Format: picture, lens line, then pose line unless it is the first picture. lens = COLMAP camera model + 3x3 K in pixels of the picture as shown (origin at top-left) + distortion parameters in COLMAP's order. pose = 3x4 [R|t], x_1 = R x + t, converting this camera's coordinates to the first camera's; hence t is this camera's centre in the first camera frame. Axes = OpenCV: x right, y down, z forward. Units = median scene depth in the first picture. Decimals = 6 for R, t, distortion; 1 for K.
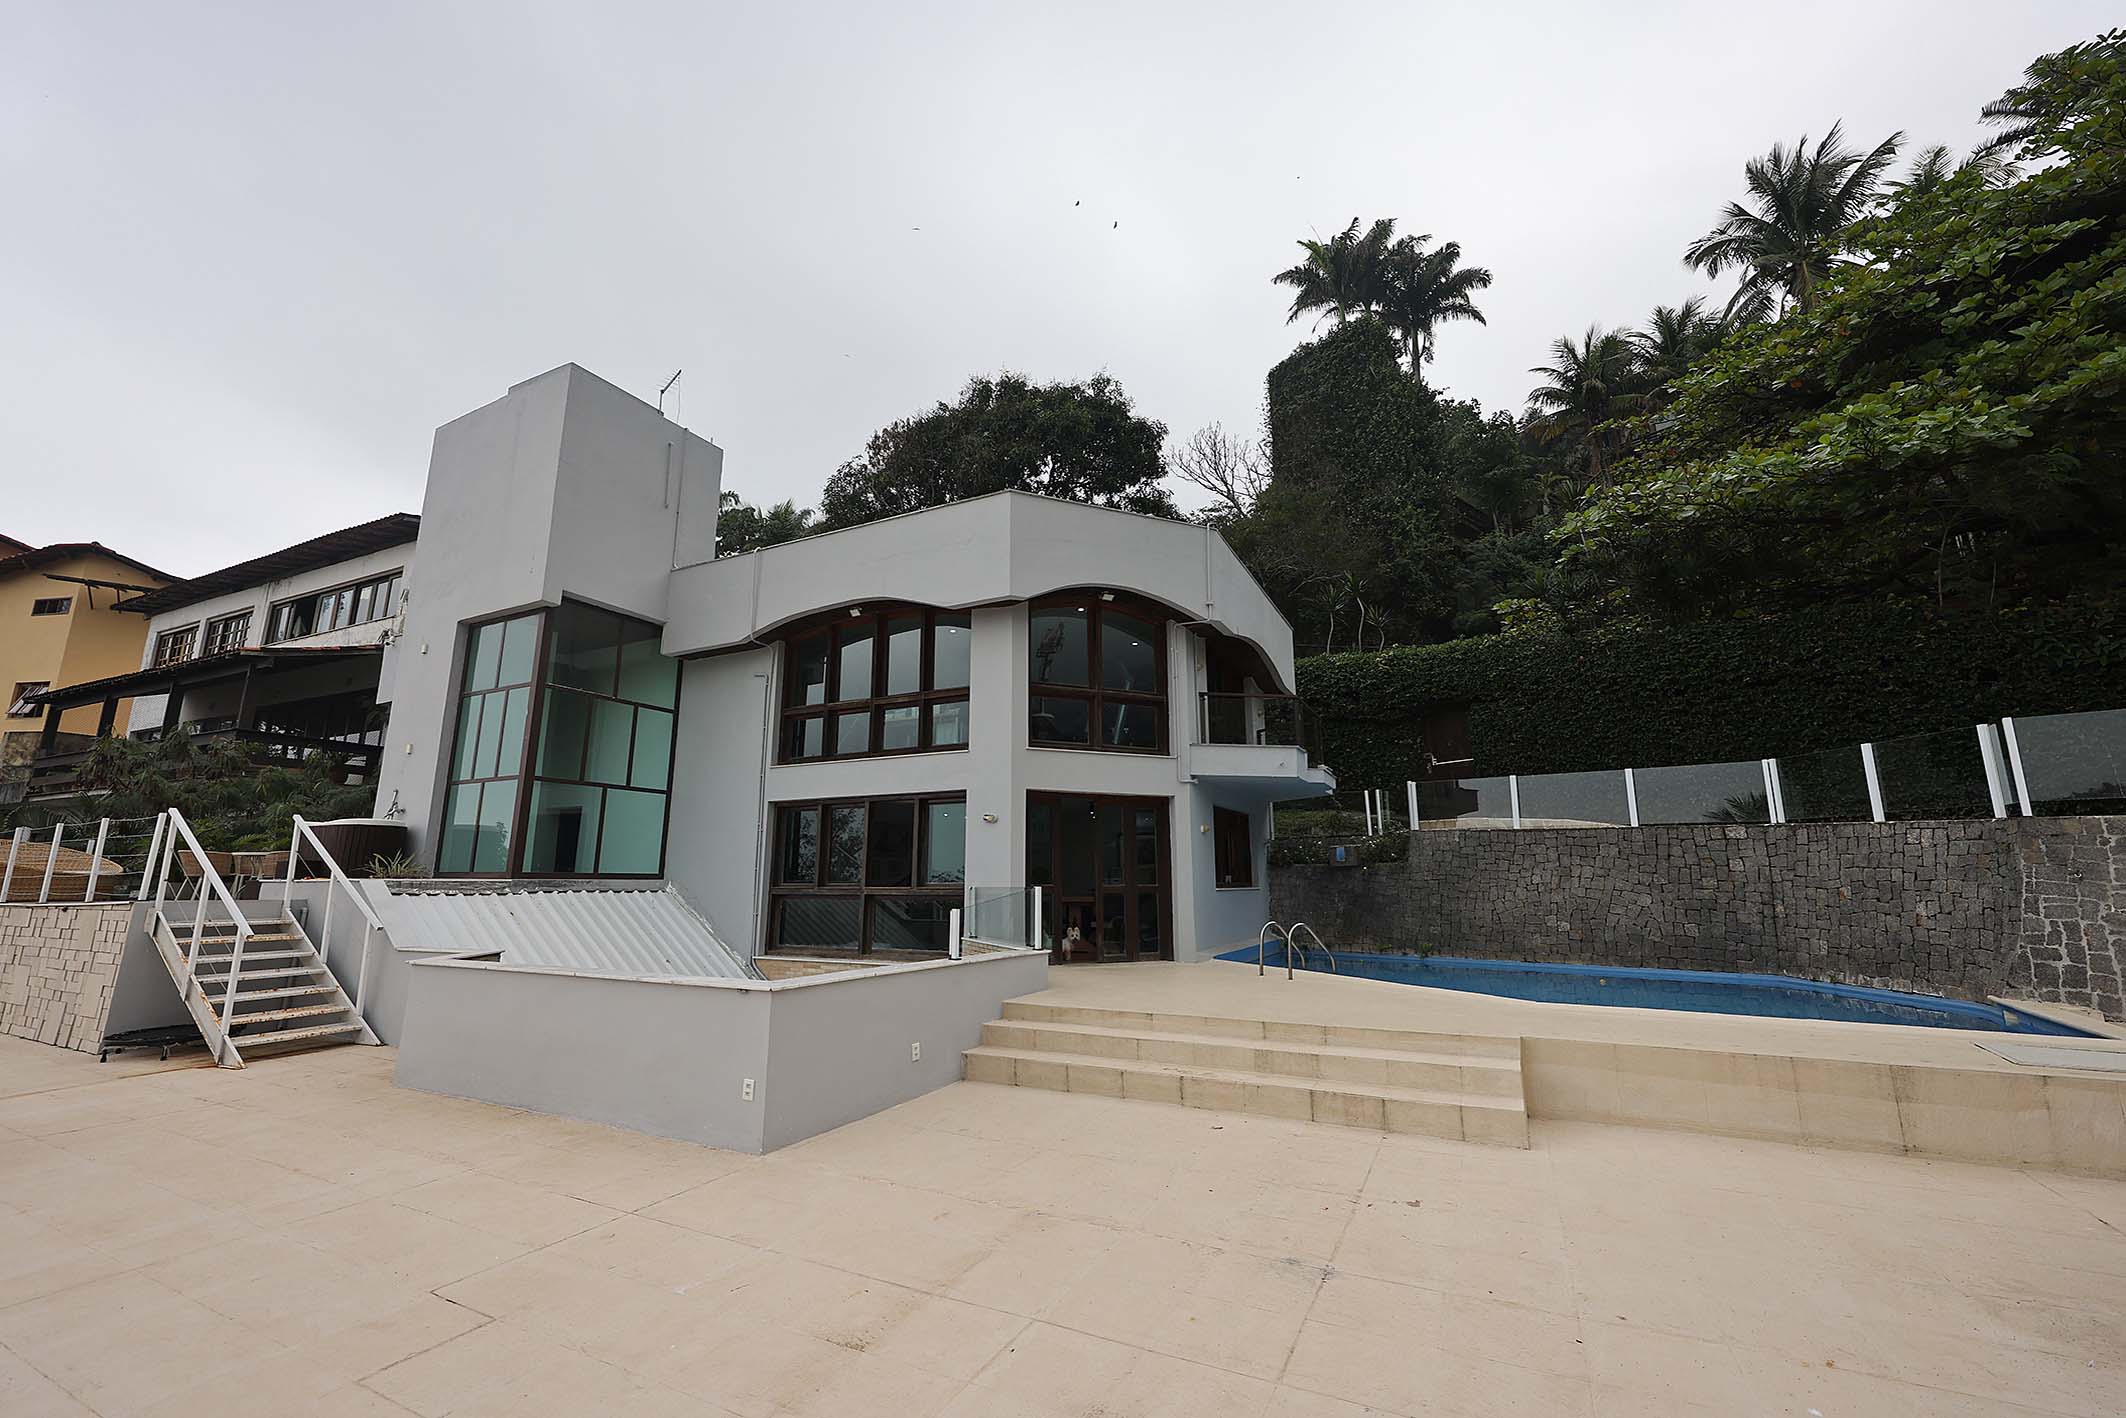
lens RADIAL K [[865.8, 0, 1058.3], [0, 865.8, 702.8], [0, 0, 1]] dist [0.000657, -0.000176]
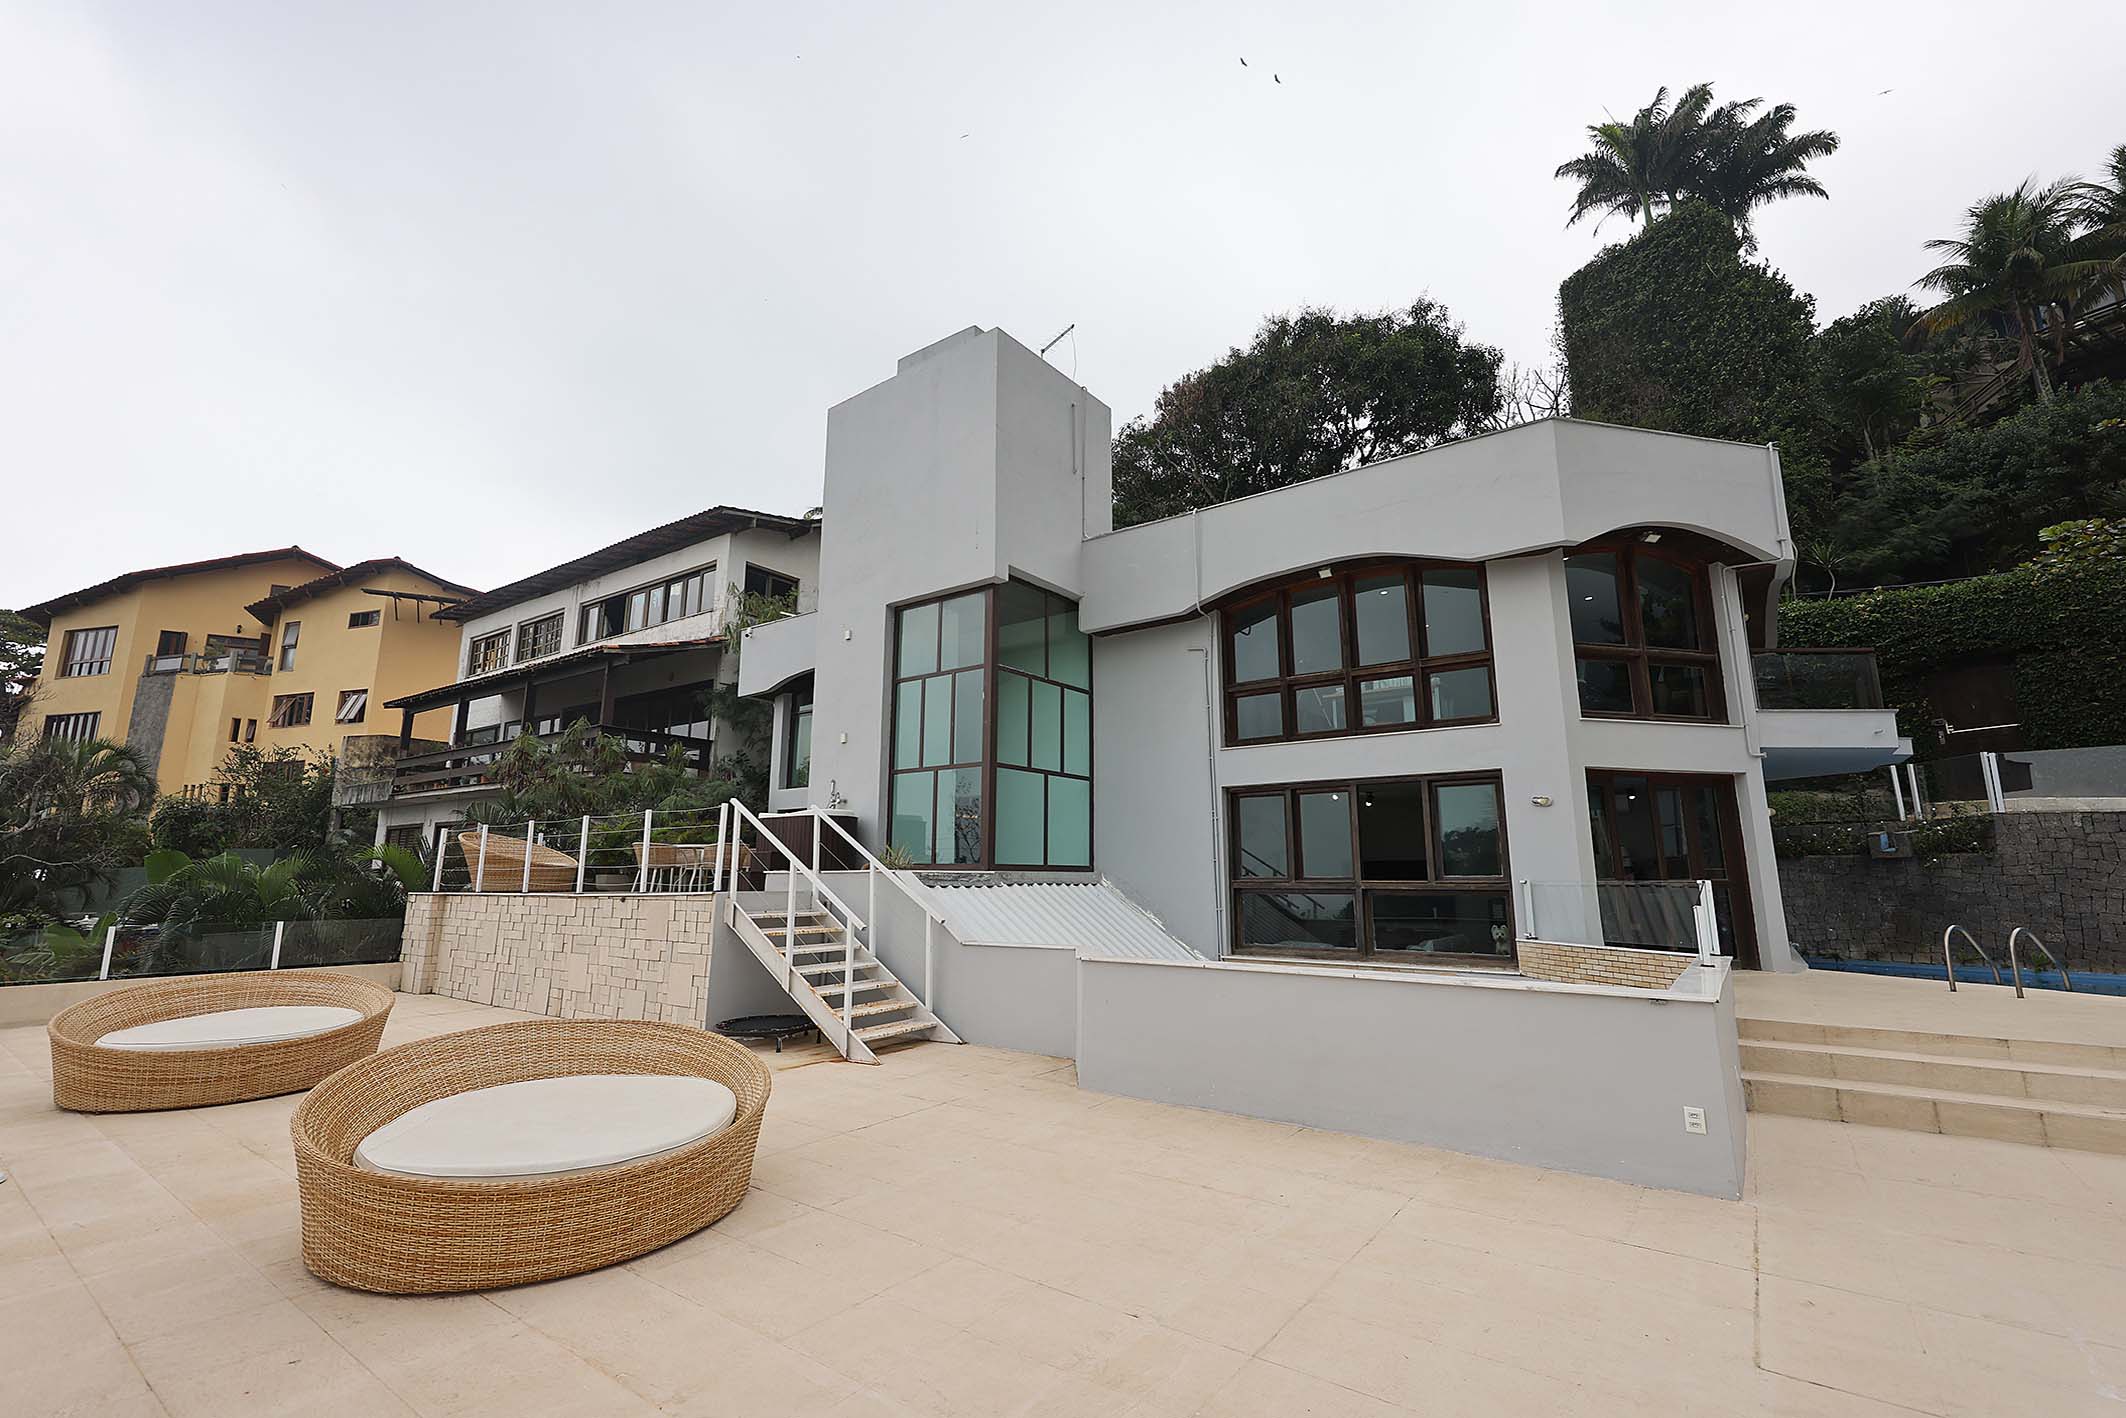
lens RADIAL K [[928.9, 0, 1060.7], [0, 928.9, 700.9], [0, 0, 1]] dist [0.003507, -0.001176]
pose [[0.985498, -0.028798, -0.167225, -0.317360], [0.031487, 0.999414, 0.013454, 0.005065], [0.166739, -0.018525, 0.985827, 0.009552]]
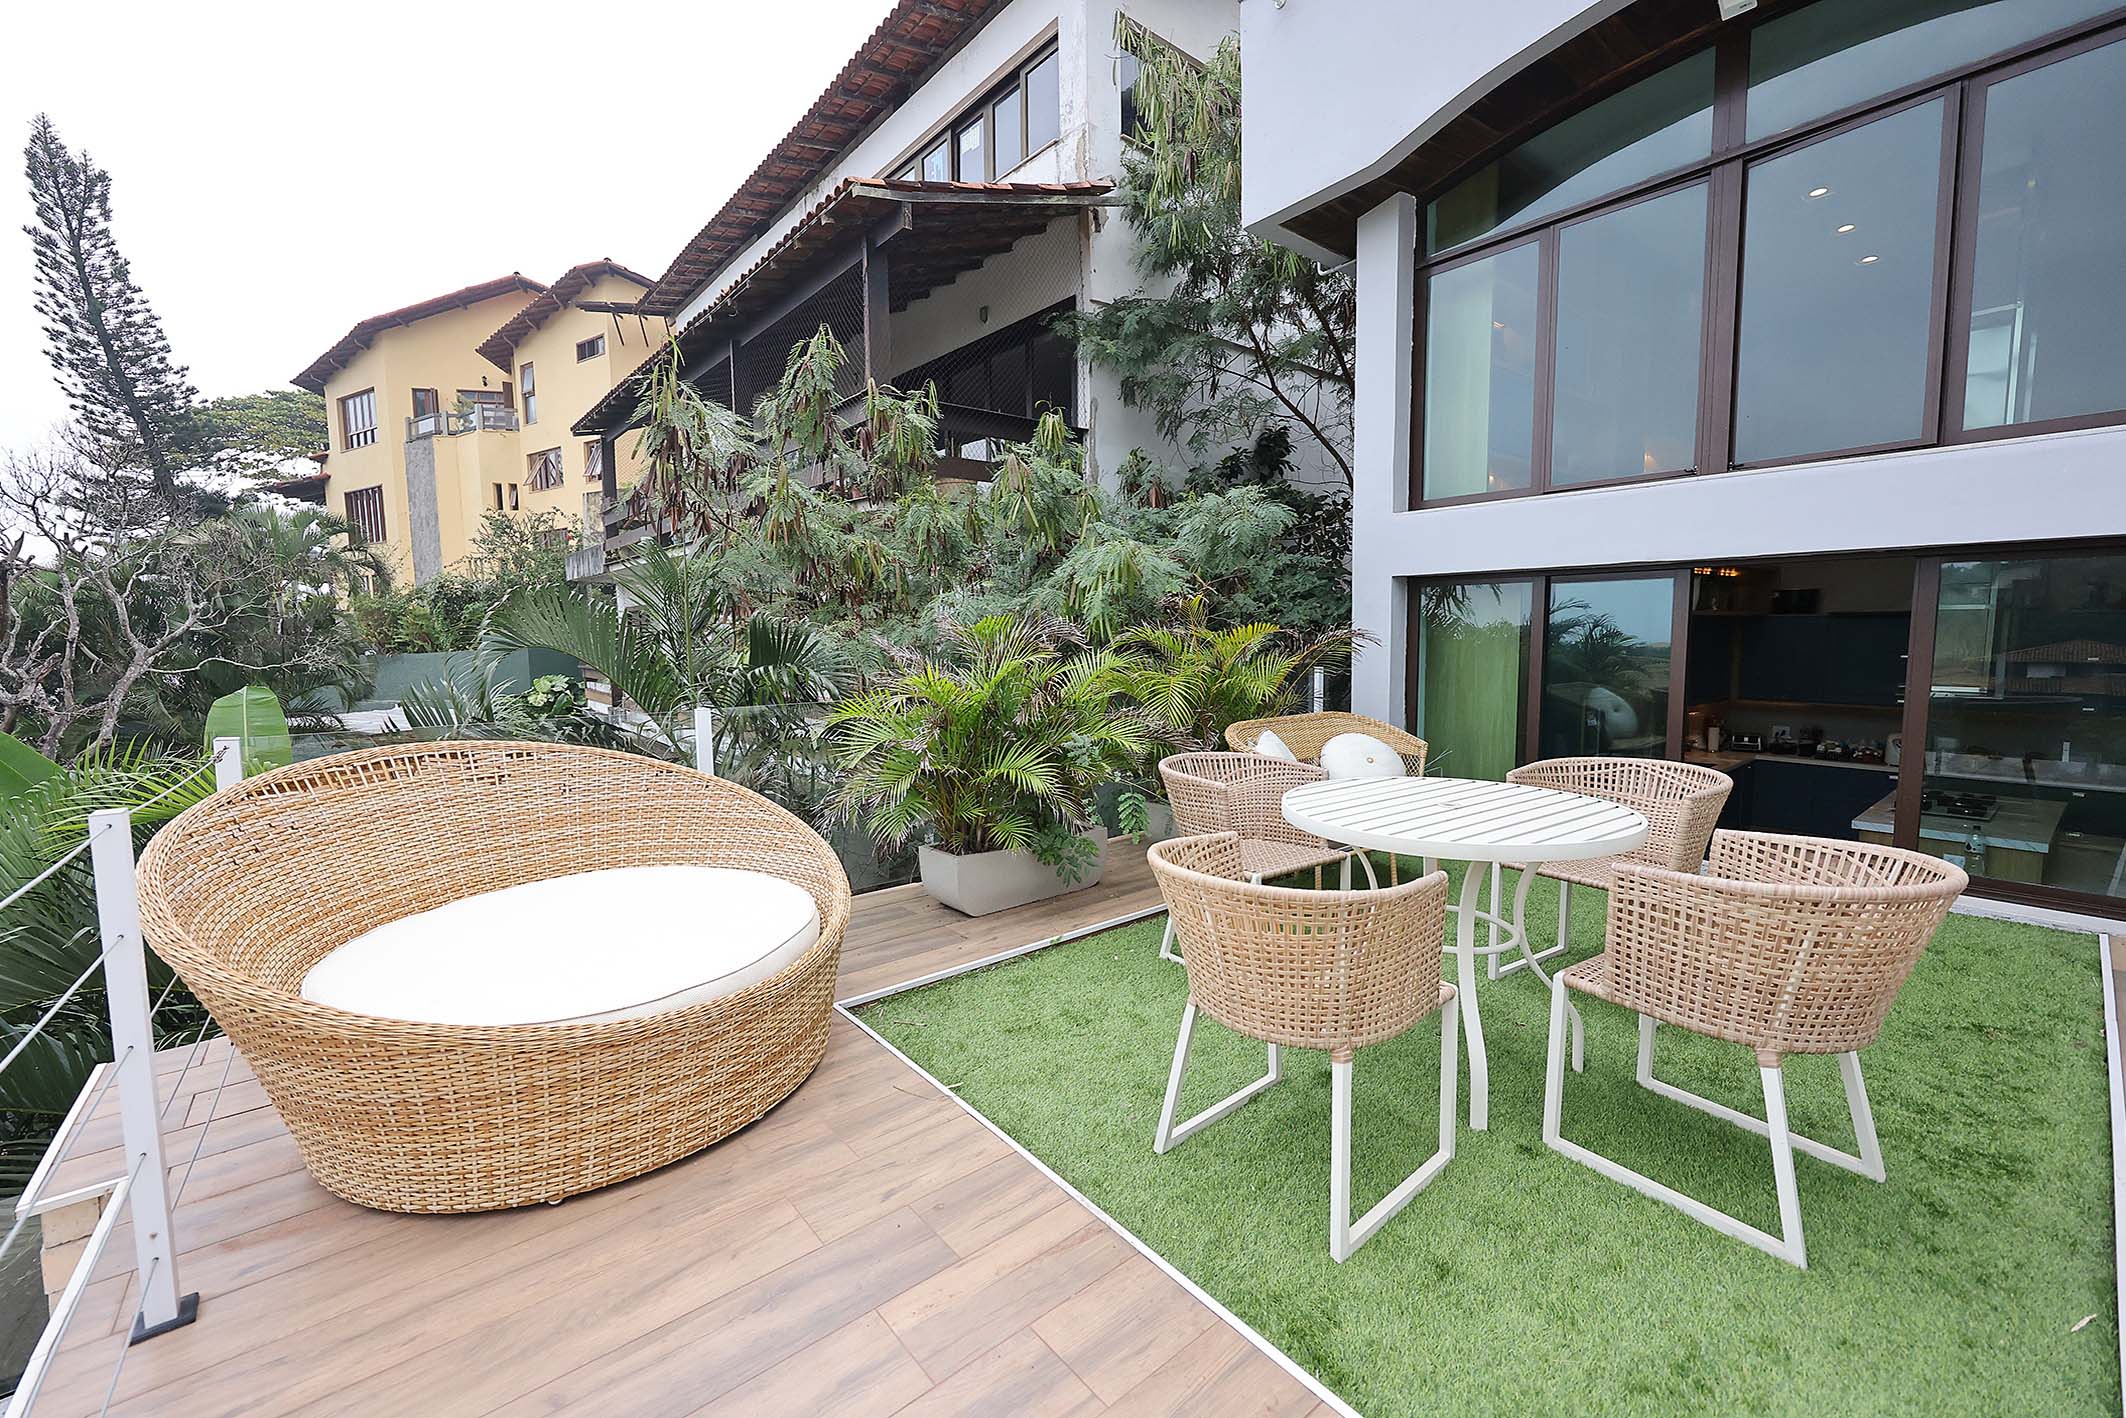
lens RADIAL K [[865.8, 0, 1070.6], [0, 865.8, 705.5], [0, 0, 1]] dist [0.000657, -0.000176]
pose [[0.913754, 0.029163, -0.405221, -0.930907], [0.090139, 0.958008, 0.272207, 0.102662], [0.396143, -0.285256, 0.872754, 0.851002]]
